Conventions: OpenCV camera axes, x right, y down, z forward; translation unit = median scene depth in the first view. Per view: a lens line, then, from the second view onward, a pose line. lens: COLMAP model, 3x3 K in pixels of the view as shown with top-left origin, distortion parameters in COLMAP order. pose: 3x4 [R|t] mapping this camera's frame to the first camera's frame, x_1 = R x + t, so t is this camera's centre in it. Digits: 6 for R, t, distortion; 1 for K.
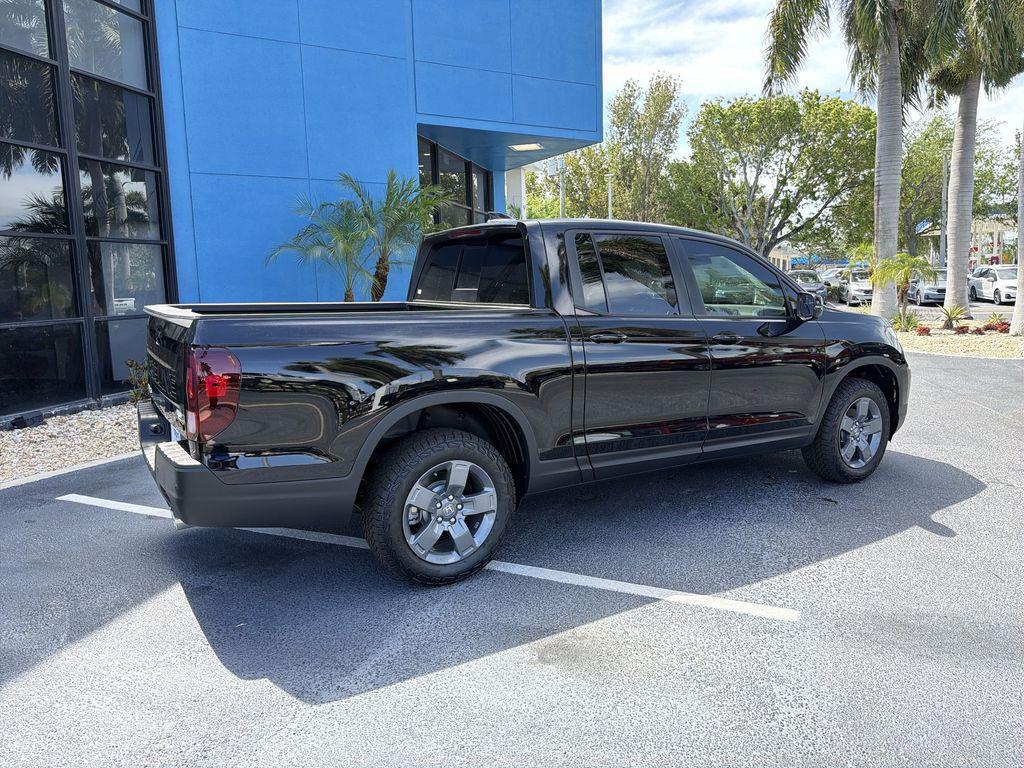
lens RADIAL K [[721.7, 0, 513.7], [0, 721.7, 375.1], [0, 0, 1]] dist [0.034202, -0.045833]
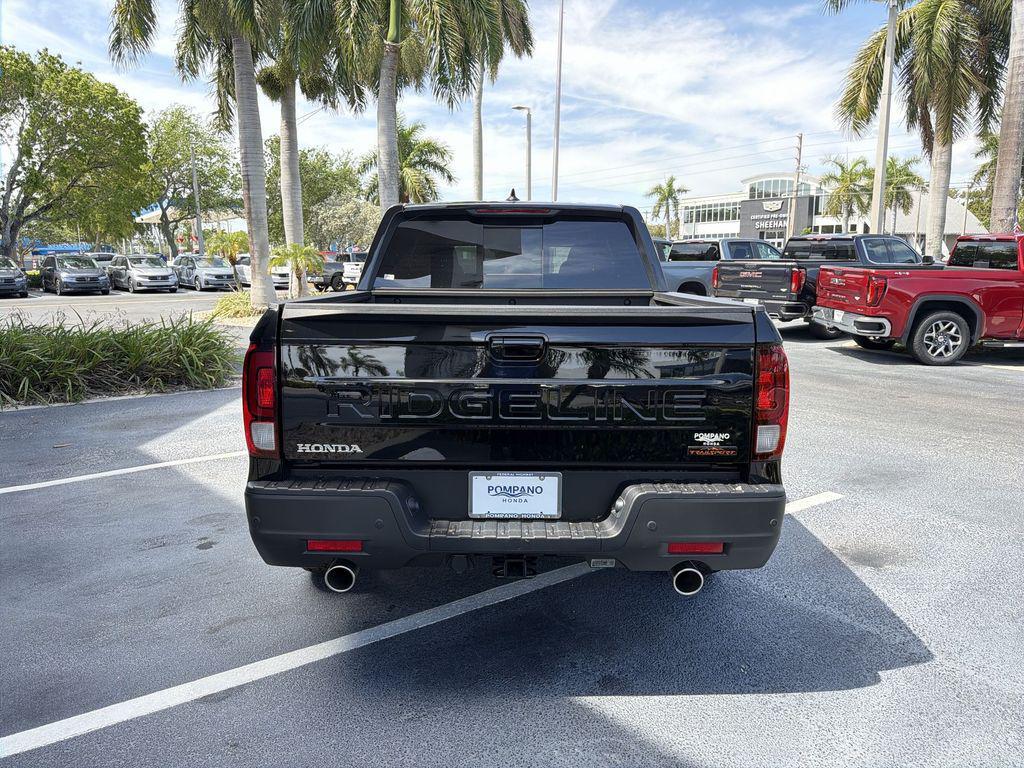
lens RADIAL K [[721.7, 0, 507.3], [0, 721.7, 381.9], [0, 0, 1]] dist [0.034202, -0.045833]
pose [[0.524601, -0.124032, 0.842265, -0.914783], [0.100509, 0.991435, 0.083398, -0.068184], [-0.845395, 0.040904, 0.532574, 0.585907]]
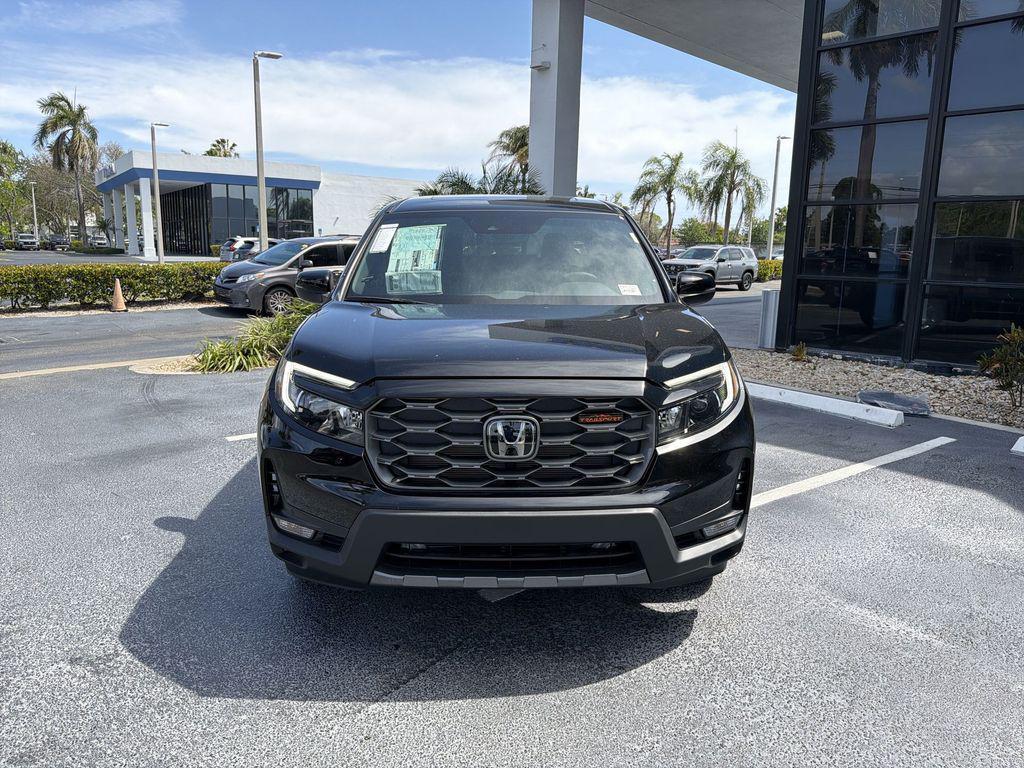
lens RADIAL K [[721.7, 0, 513.6], [0, 721.7, 382.1], [0, 0, 1]] dist [0.034202, -0.045833]
pose [[-0.502258, 0.174635, -0.846900, 1.162737], [-0.113472, 0.957615, 0.264760, -0.270145], [0.857241, 0.229078, -0.461153, 1.827088]]
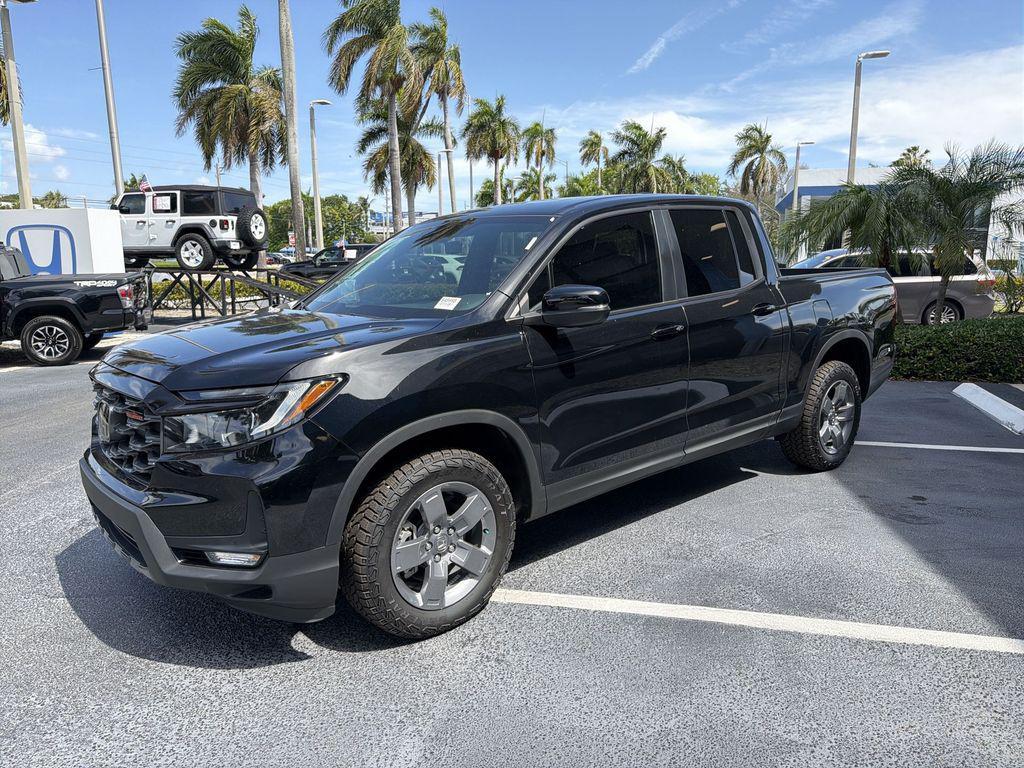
lens RADIAL K [[721.7, 0, 521.4], [0, 721.7, 387.0], [0, 0, 1]] dist [0.034202, -0.045833]
pose [[-0.986337, 0.058717, -0.153923, 0.375045], [0.009763, 0.953518, 0.301178, -0.305457], [0.164453, 0.295560, -0.941063, 2.283603]]
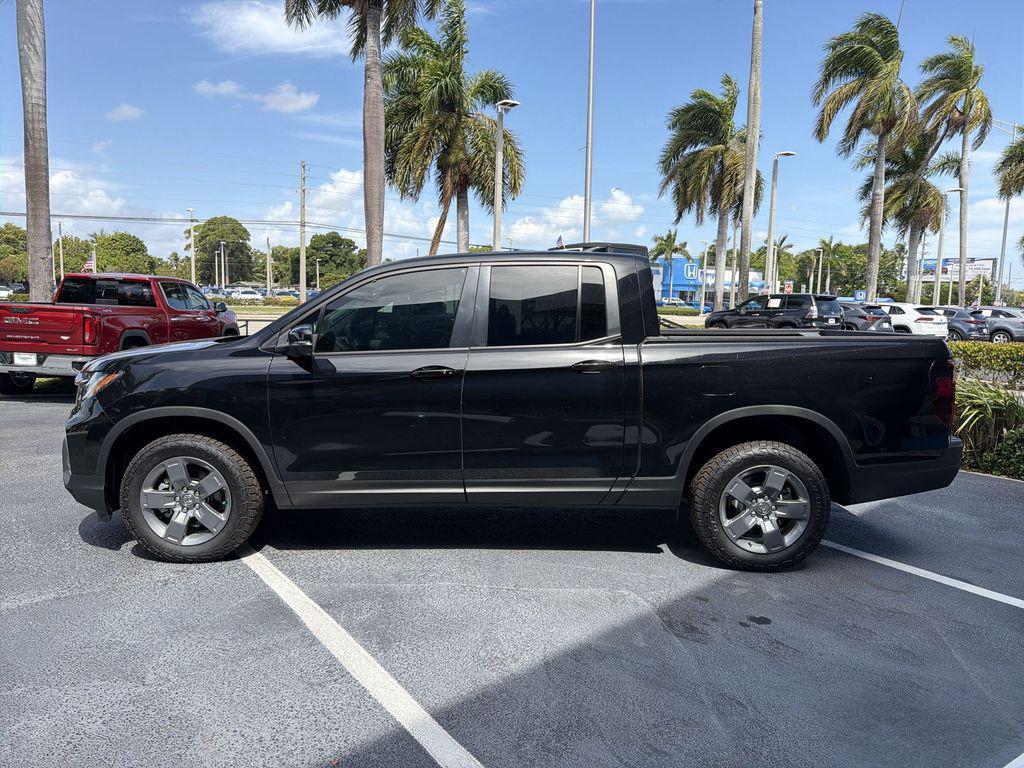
lens RADIAL K [[721.7, 0, 506.2], [0, 721.7, 381.0], [0, 0, 1]] dist [0.034202, -0.045833]
pose [[-0.850915, -0.054364, 0.522482, -0.534083], [0.062741, 0.976993, 0.203835, -0.286680], [-0.521543, 0.206227, -0.827927, 2.222289]]
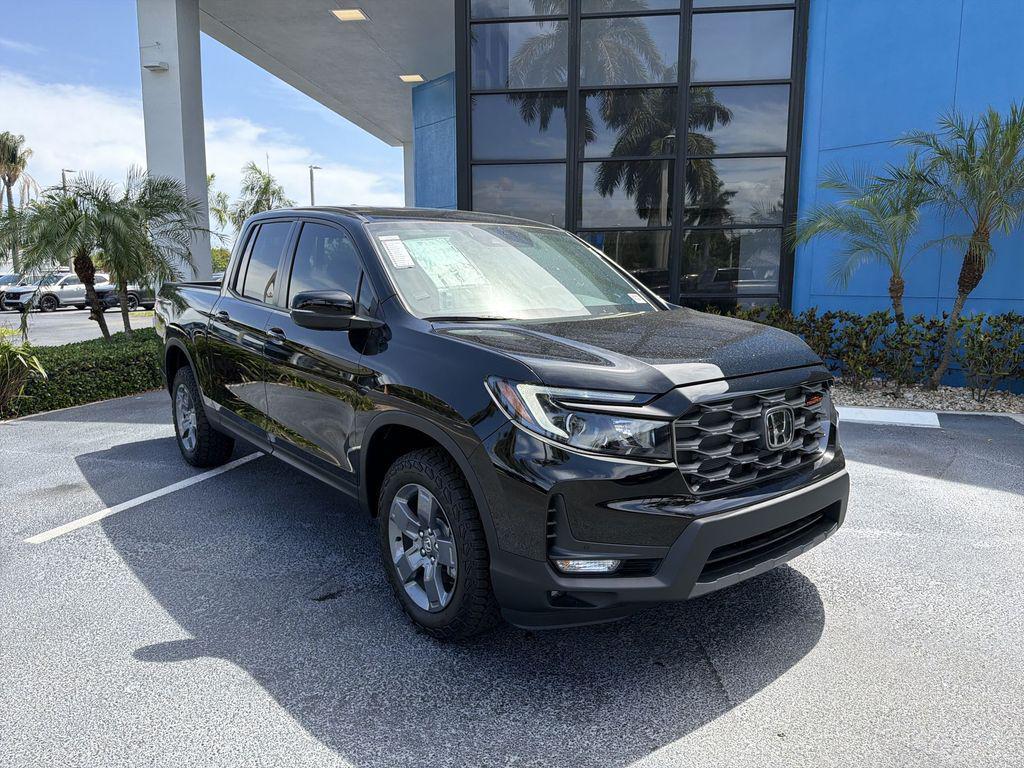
lens RADIAL K [[721.7, 0, 505.5], [0, 721.7, 386.9], [0, 0, 1]] dist [0.034202, -0.045833]
pose [[0.120398, 0.173025, -0.977531, 1.270104], [-0.126822, 0.979306, 0.157719, -0.174644], [0.984592, 0.104983, 0.139850, 1.223761]]
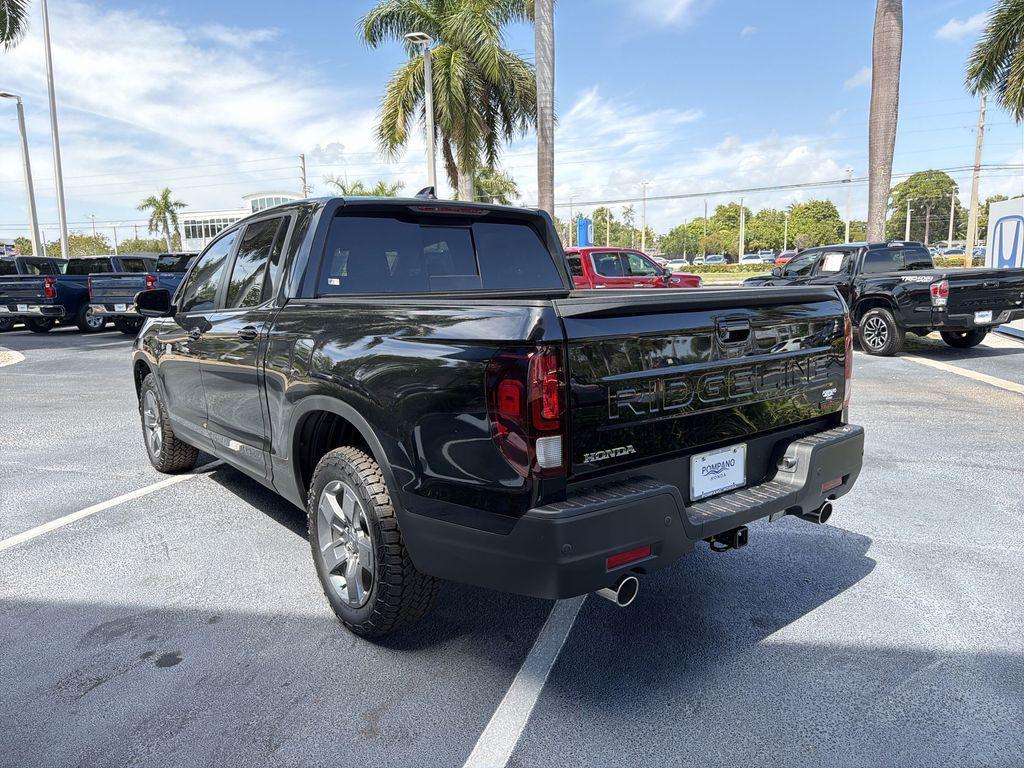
lens RADIAL K [[721.7, 0, 508.9], [0, 721.7, 387.5], [0, 0, 1]] dist [0.034202, -0.045833]
pose [[-0.105002, -0.138511, 0.984779, -1.016658], [0.151535, 0.976461, 0.153499, -0.121609], [-0.982859, 0.165346, -0.081541, 1.123917]]
